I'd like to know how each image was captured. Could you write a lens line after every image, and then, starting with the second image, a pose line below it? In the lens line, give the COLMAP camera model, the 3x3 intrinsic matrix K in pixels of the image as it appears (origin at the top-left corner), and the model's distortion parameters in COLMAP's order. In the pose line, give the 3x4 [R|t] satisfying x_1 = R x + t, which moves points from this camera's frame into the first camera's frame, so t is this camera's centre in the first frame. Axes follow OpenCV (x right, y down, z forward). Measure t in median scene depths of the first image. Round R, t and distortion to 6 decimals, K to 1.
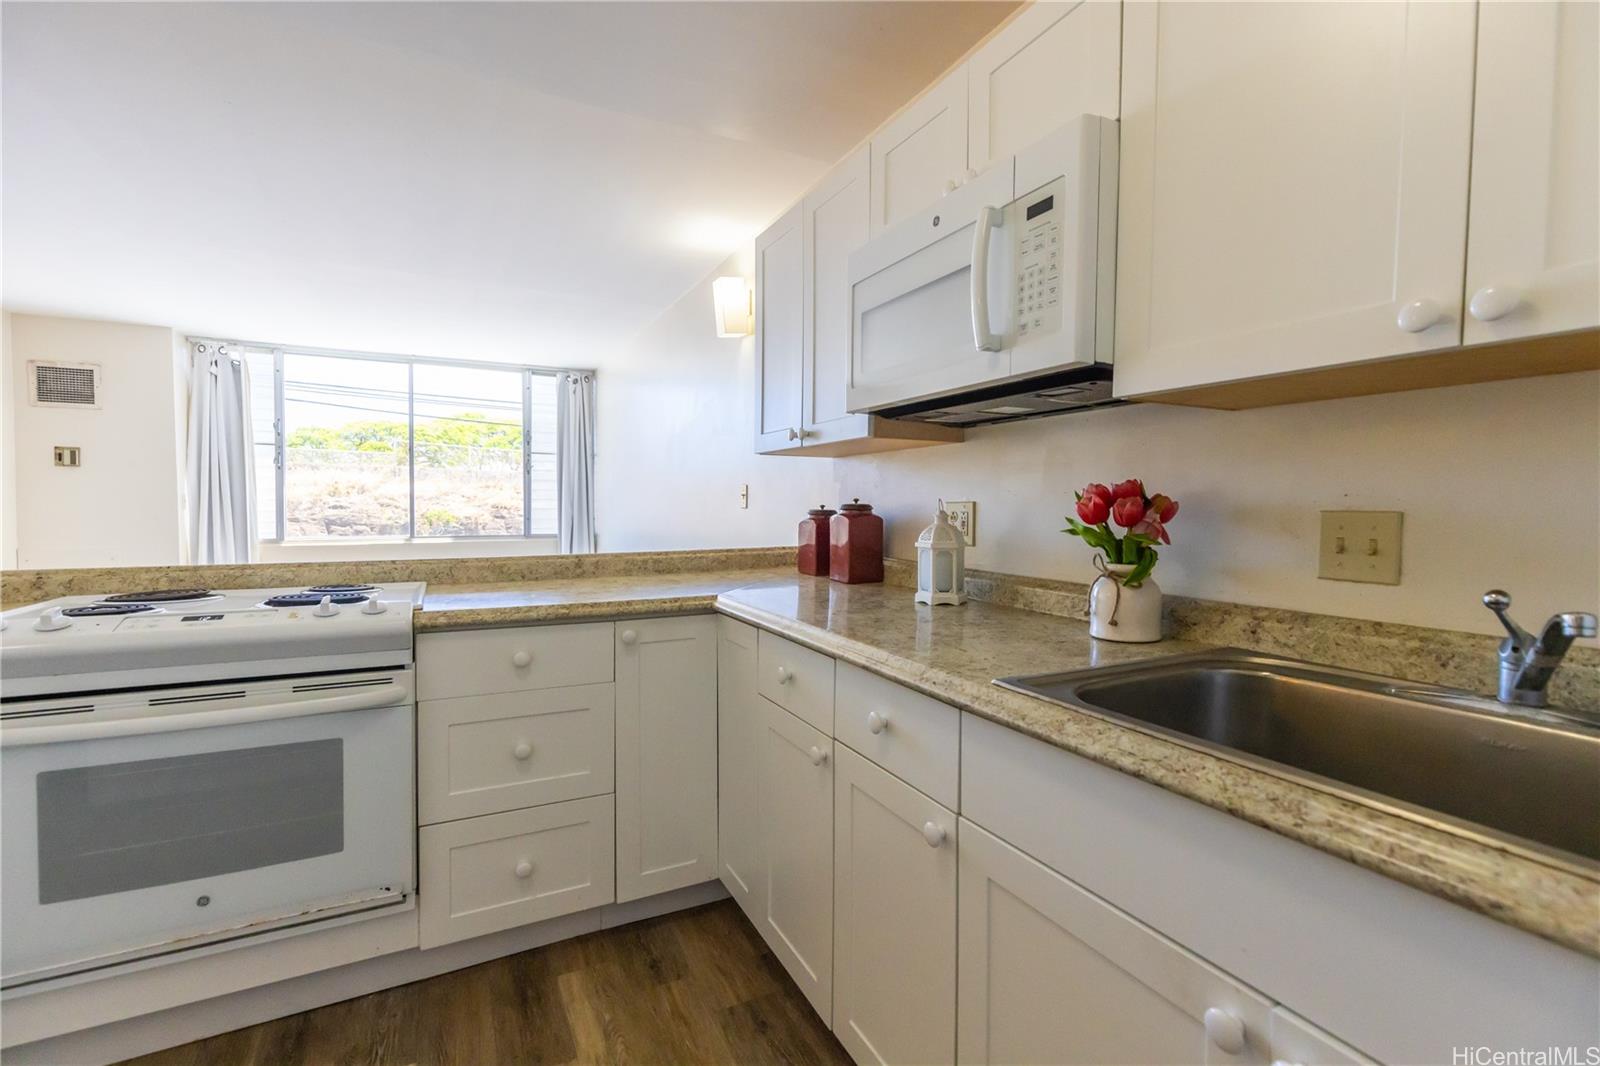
lens RADIAL K [[717.6, 0, 808.4], [0, 717.6, 529.4], [0, 0, 1]] dist [0.008456, -0.000766]
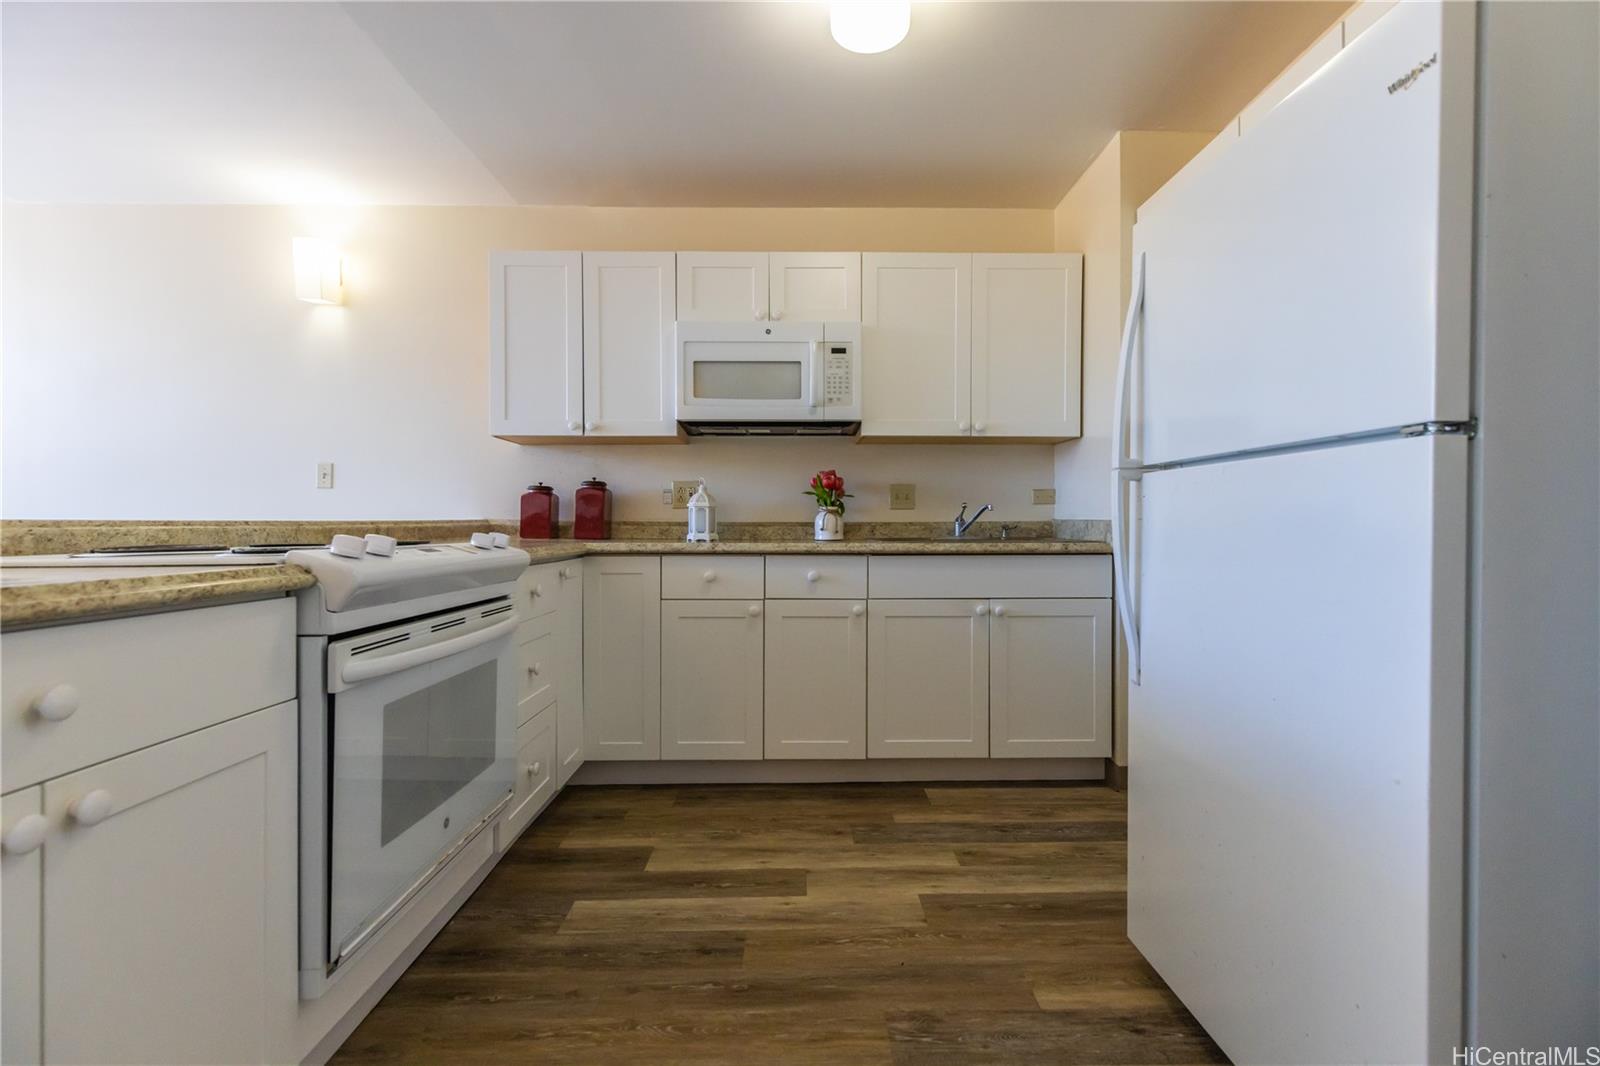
lens RADIAL K [[717.6, 0, 808.4], [0, 717.6, 529.4], [0, 0, 1]] dist [0.008456, -0.000766]
pose [[0.441607, -0.013055, 0.897114, -0.461853], [0.036355, 0.999333, -0.003353, 0.035135], [-0.896472, 0.034095, 0.441787, 0.019027]]
